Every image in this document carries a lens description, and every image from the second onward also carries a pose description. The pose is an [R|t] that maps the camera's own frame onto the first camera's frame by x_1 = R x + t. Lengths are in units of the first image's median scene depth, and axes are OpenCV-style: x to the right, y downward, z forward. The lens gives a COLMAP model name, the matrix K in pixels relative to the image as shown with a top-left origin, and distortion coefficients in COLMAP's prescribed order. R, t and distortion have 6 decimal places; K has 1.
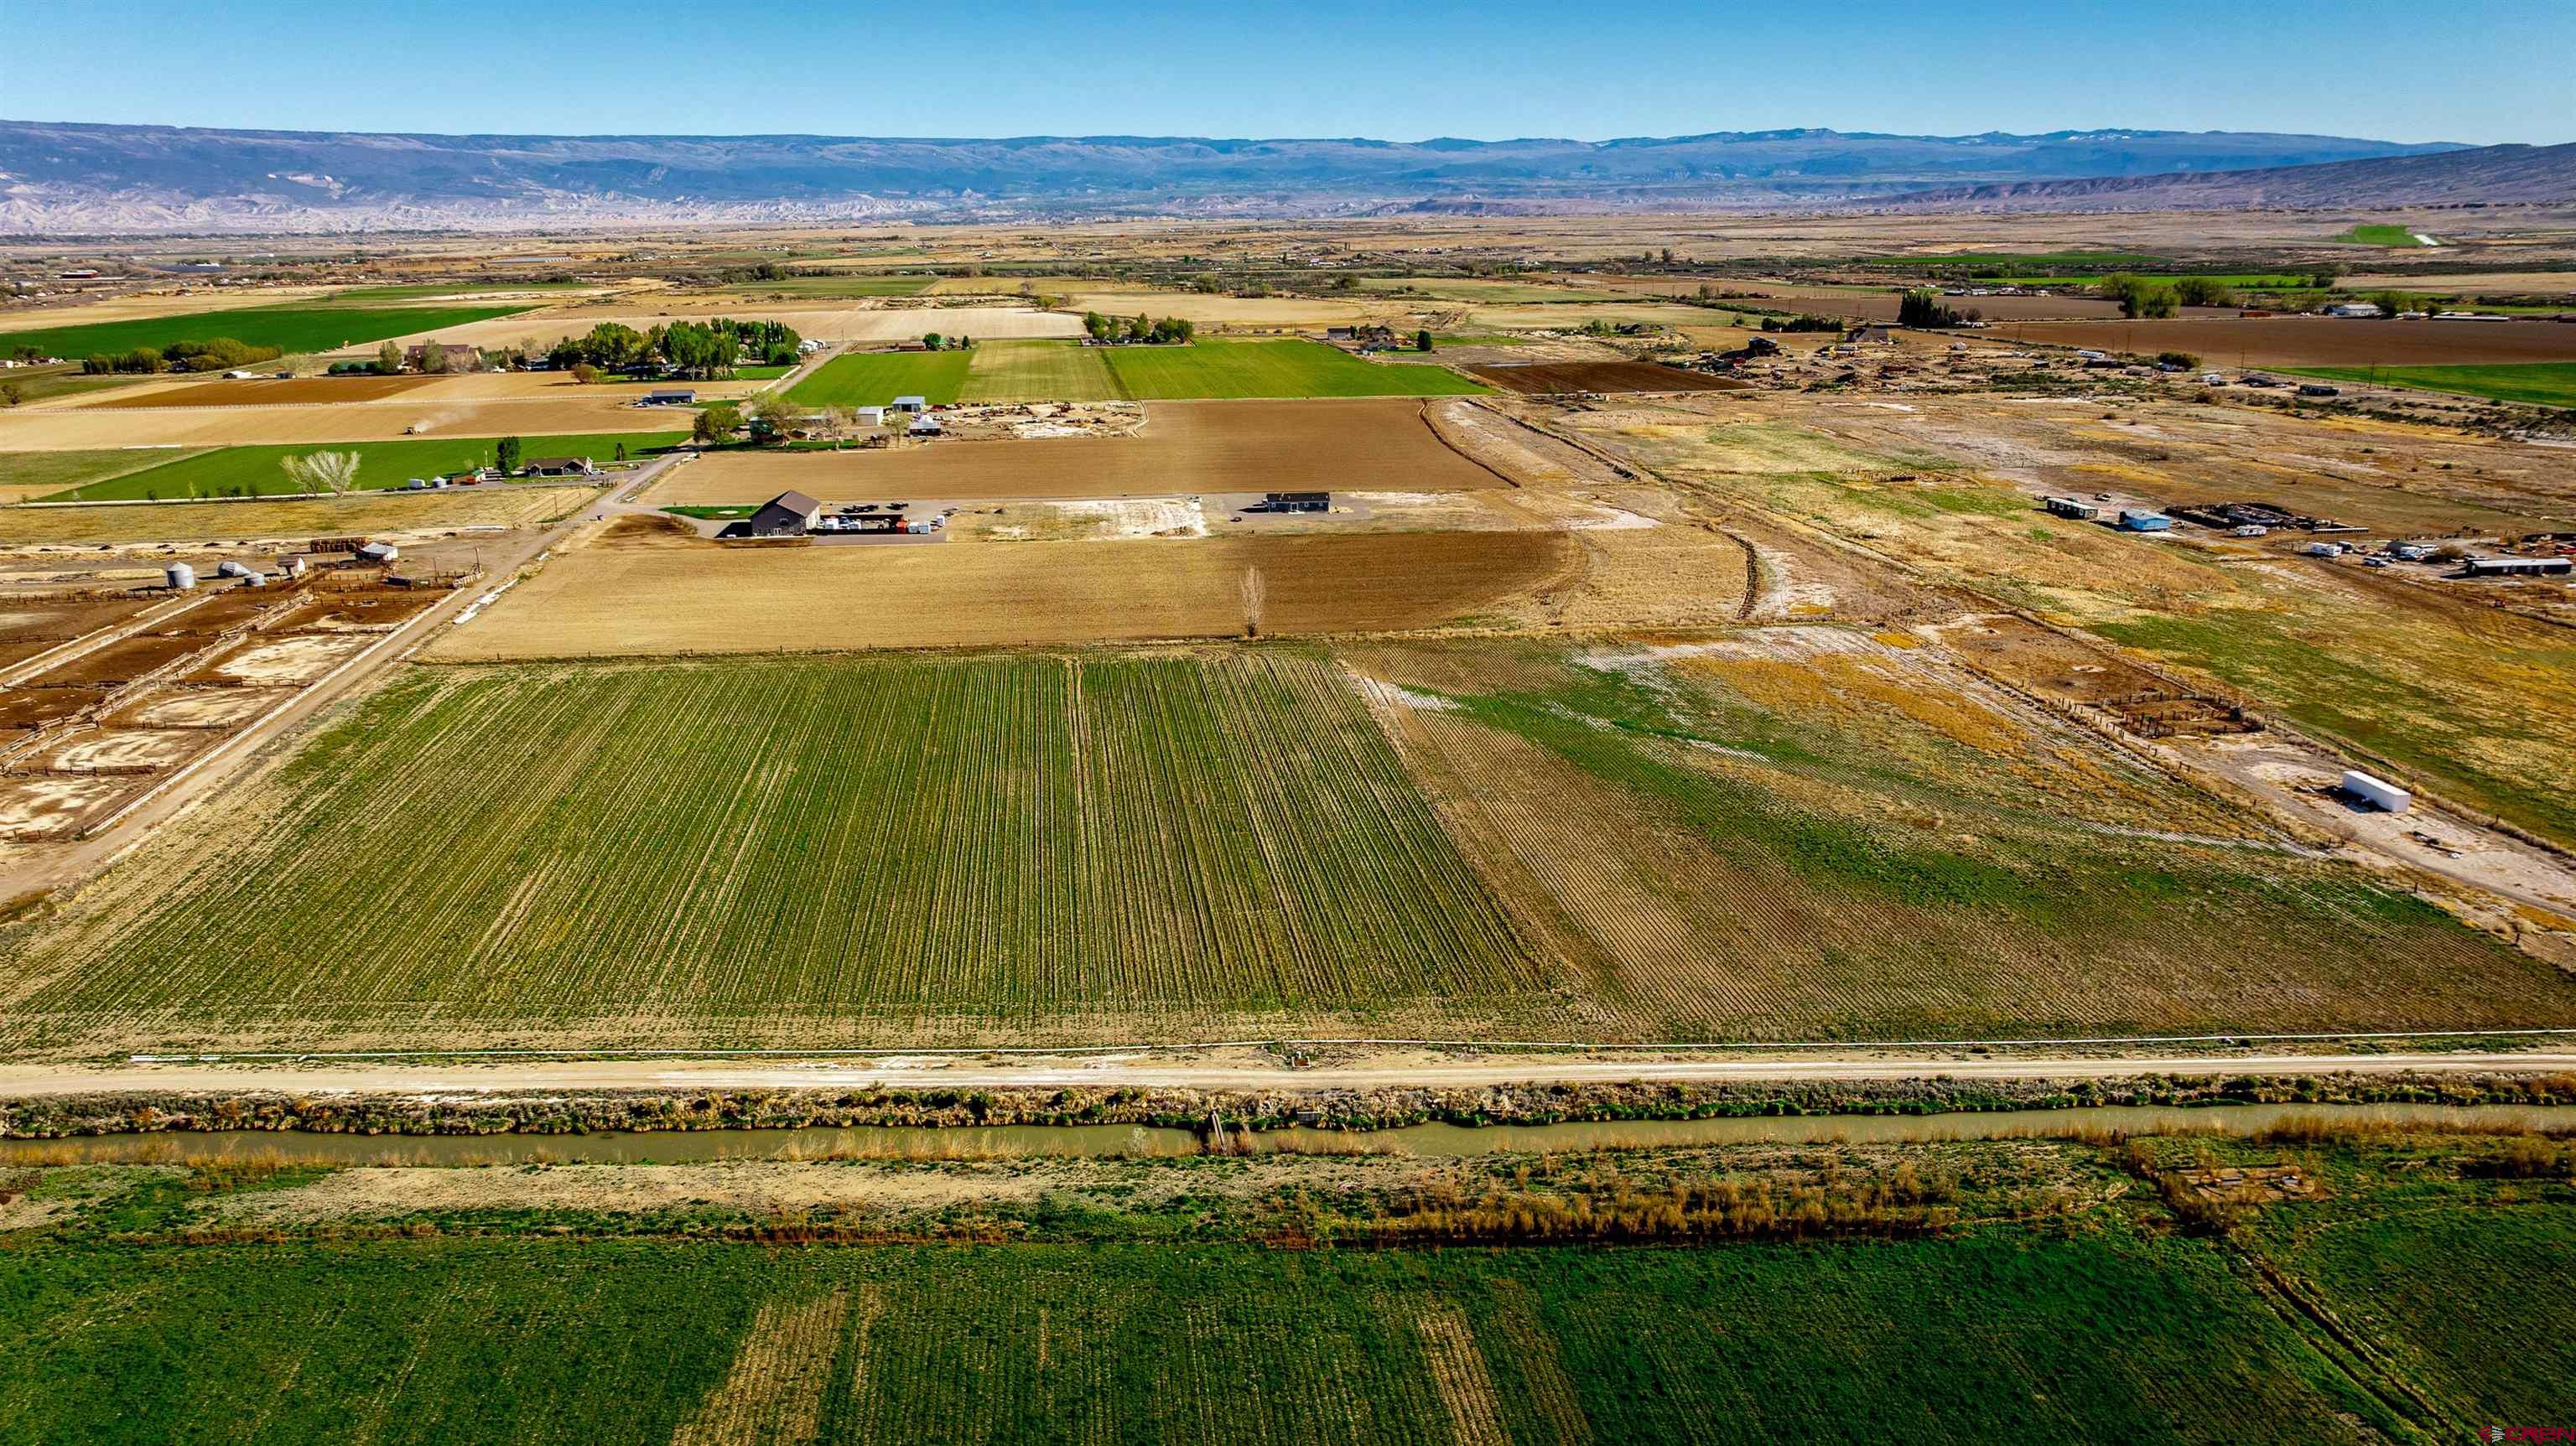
lens RADIAL K [[1833.0, 0, 1284.6], [0, 1833.0, 715.9], [0, 0, 1]] dist [-0.051527, 0.065673]
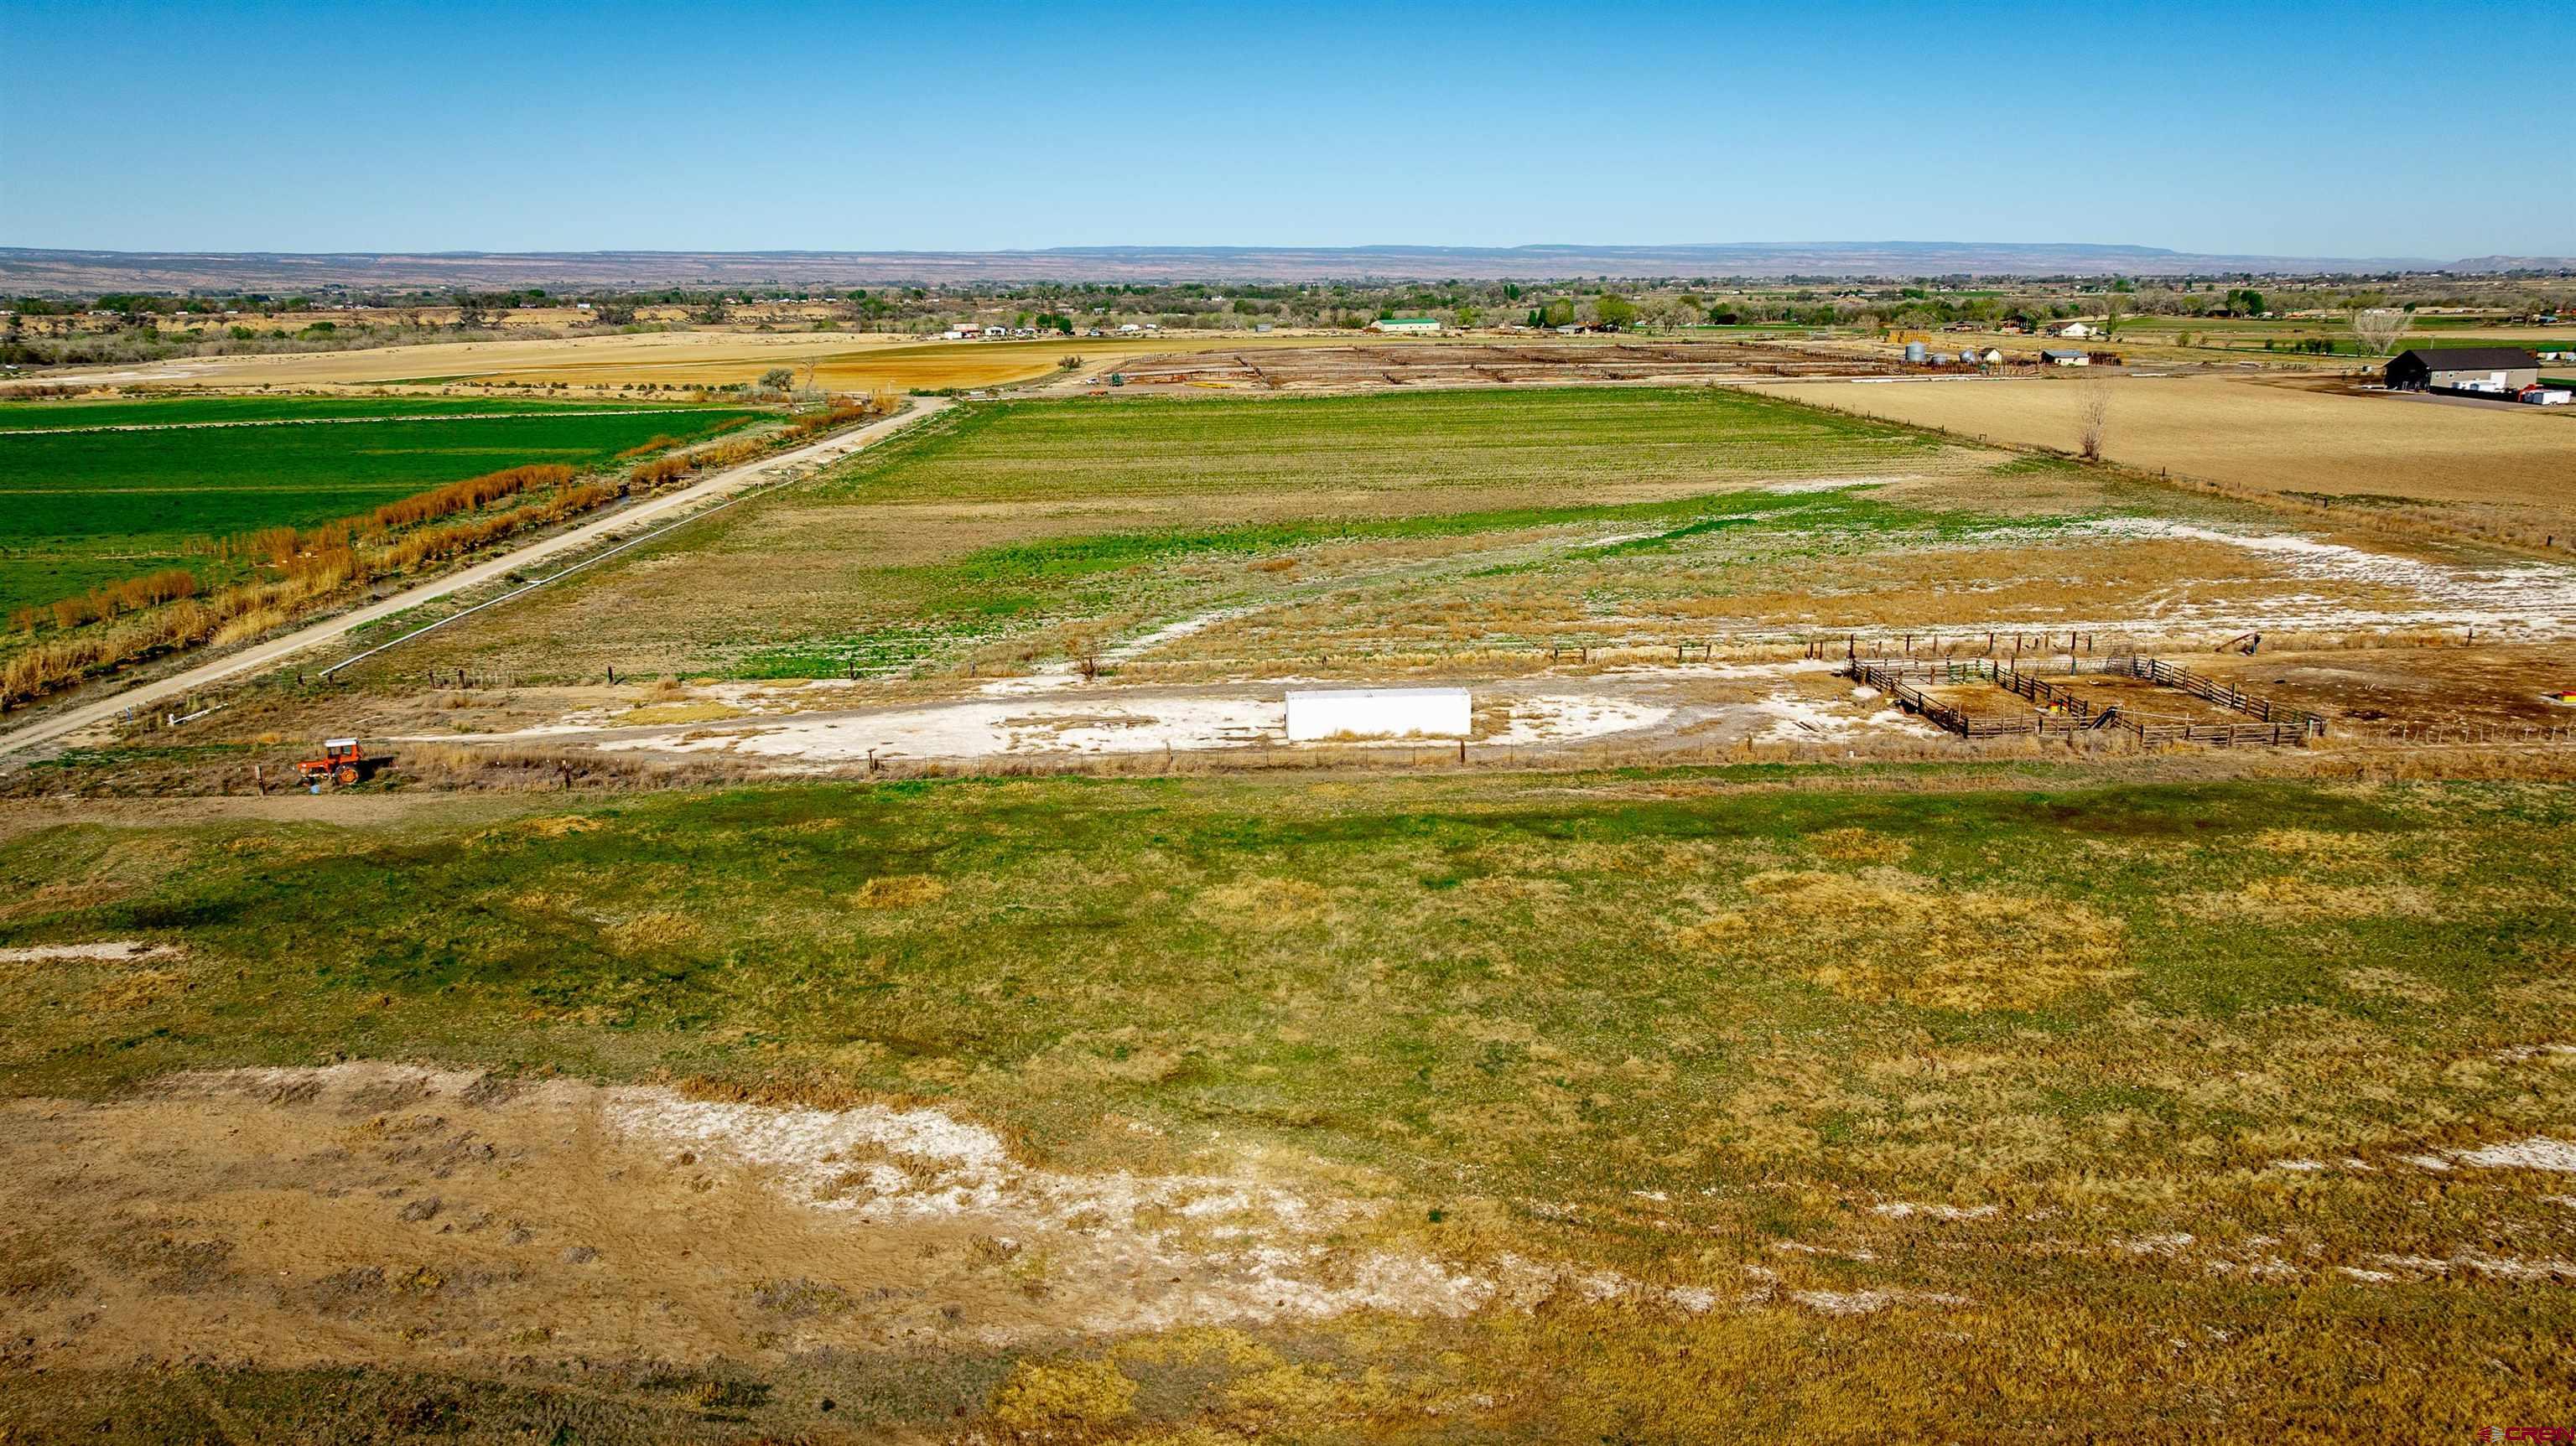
lens RADIAL K [[1856.8, 0, 1270.6], [0, 1856.8, 723.3], [0, 0, 1]] dist [-0.017799, 0.004635]
pose [[-0.029661, 0.242570, -0.969680, 0.969266], [-0.254380, 0.936334, 0.242010, -0.052762], [0.966649, 0.253846, 0.033932, 0.905017]]
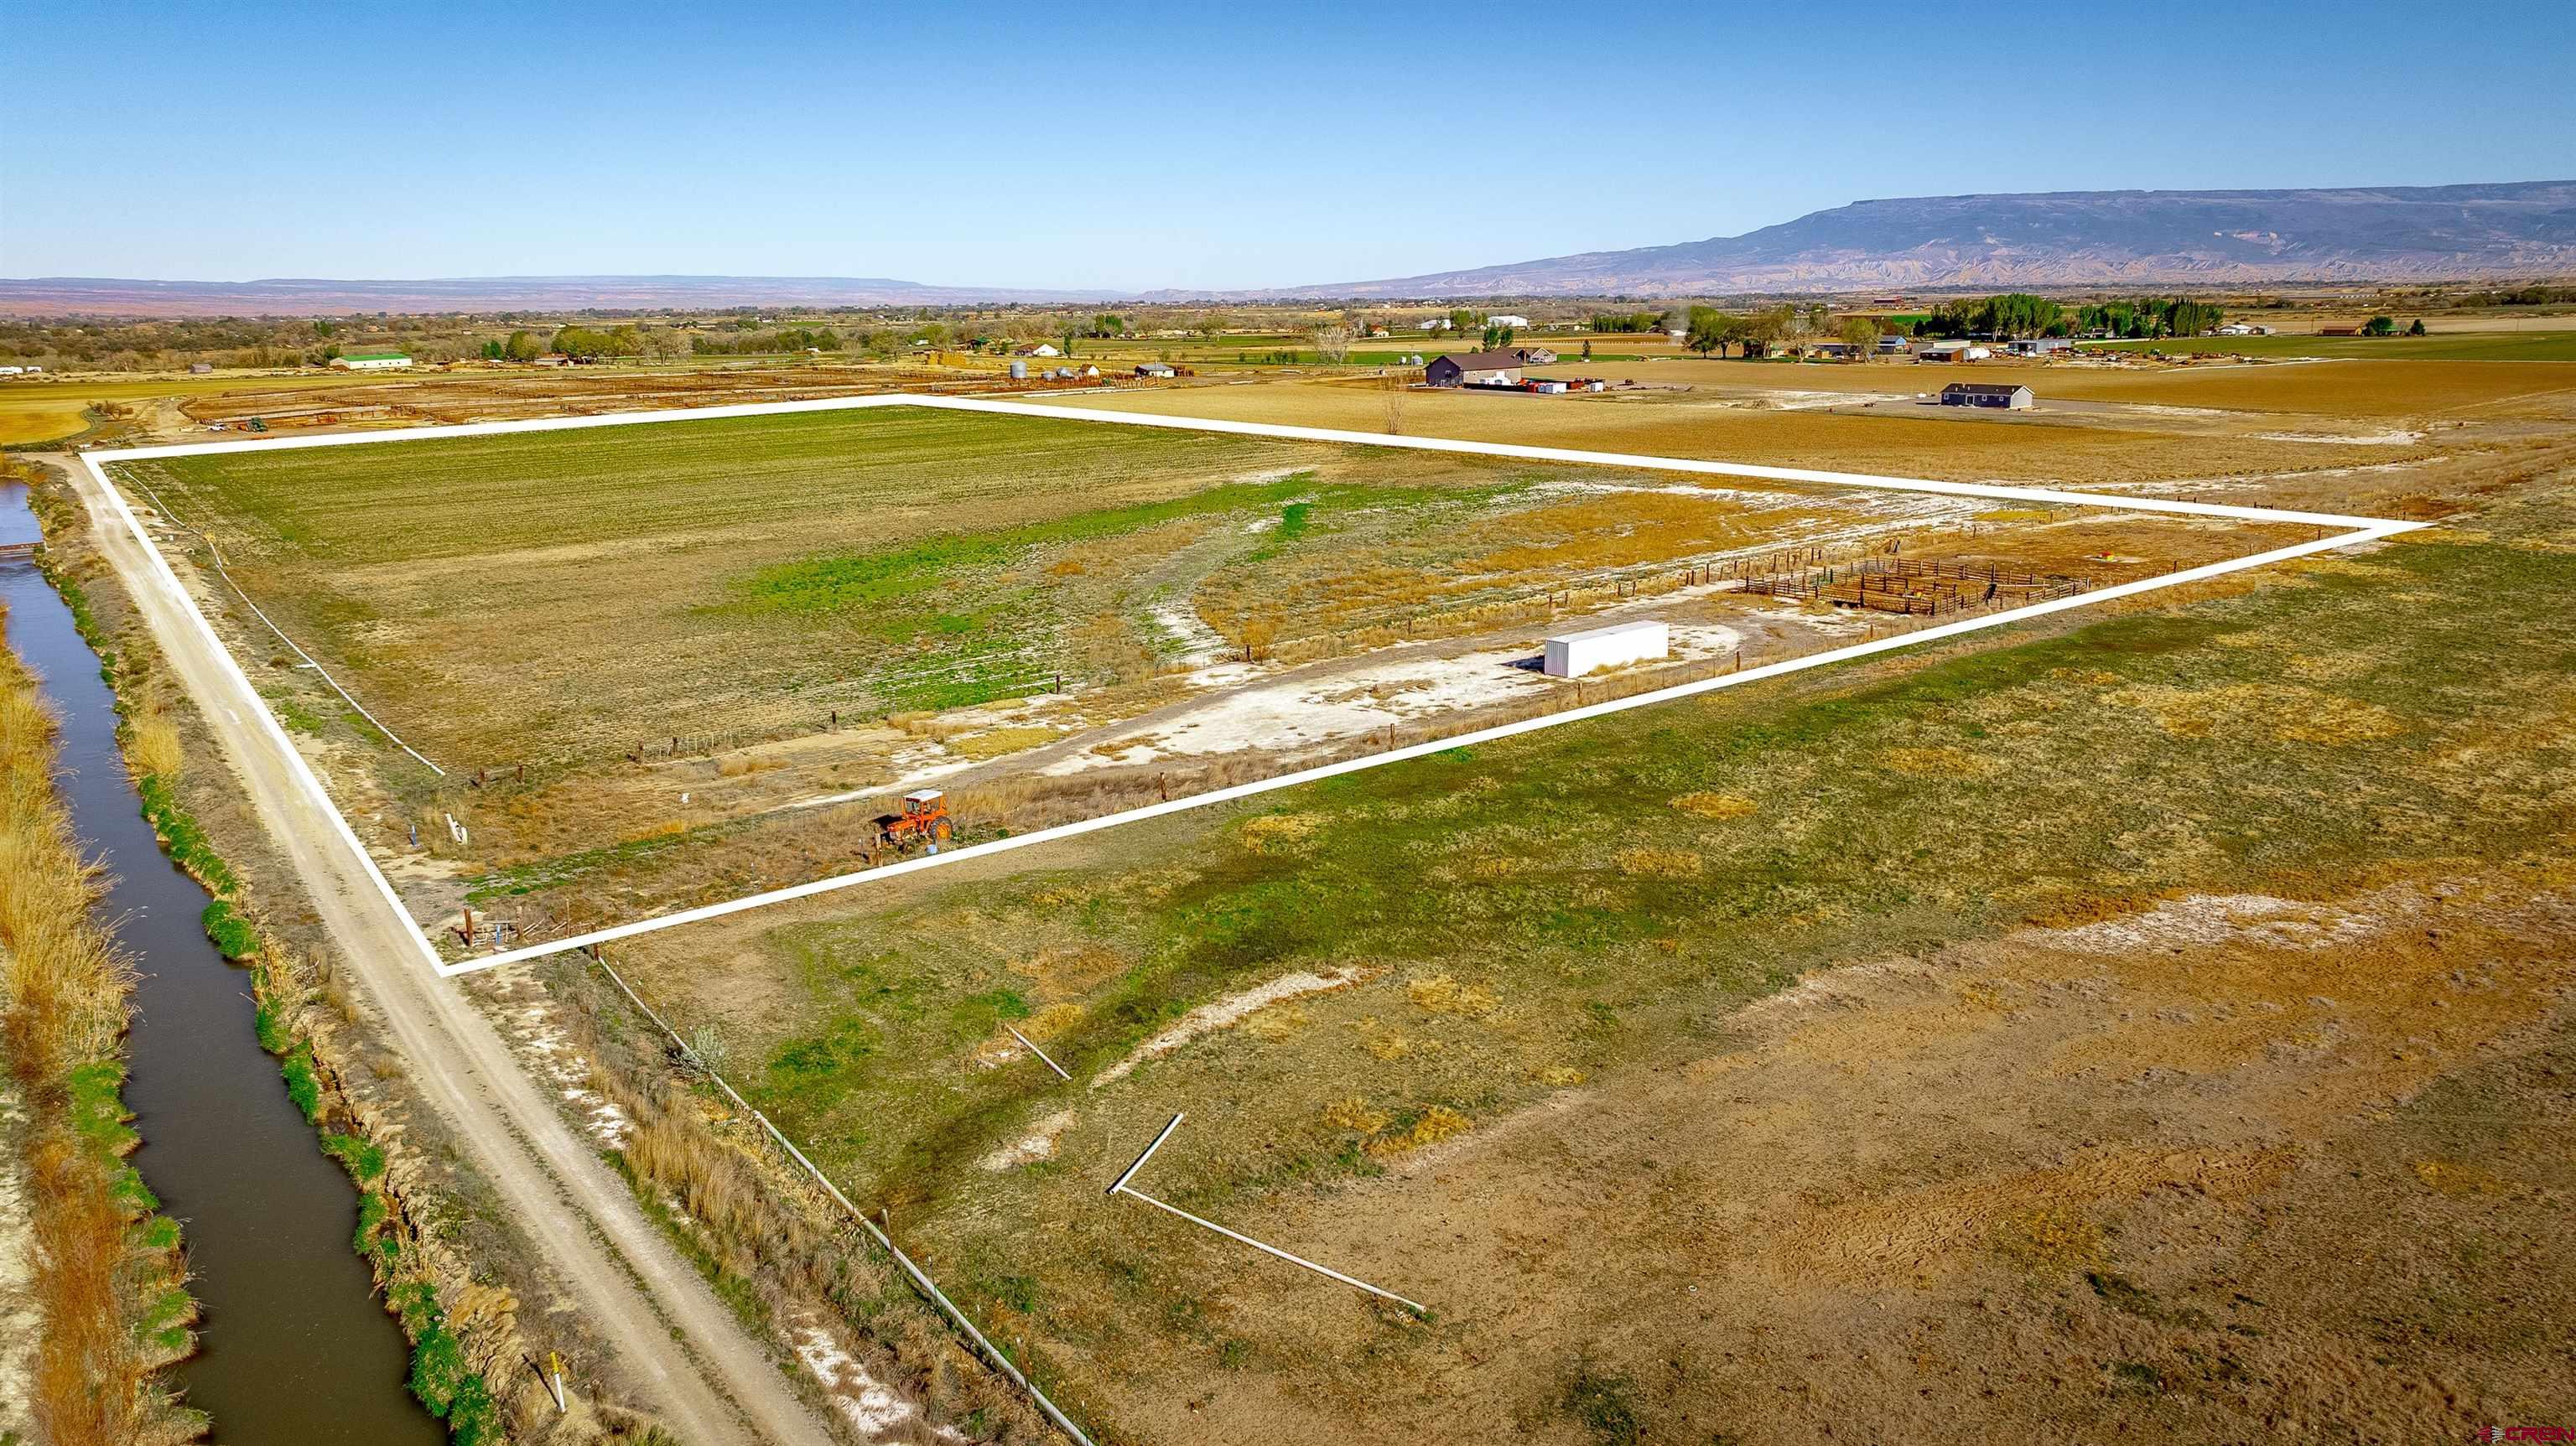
lens RADIAL K [[1833.0, 0, 1284.6], [0, 1833.0, 715.9], [0, 0, 1]] dist [-0.051527, 0.065673]
pose [[0.570279, 0.185704, -0.800185, 0.907475], [-0.210775, 0.974579, 0.075961, 0.038057], [0.793949, 0.125340, 0.594924, 0.588542]]
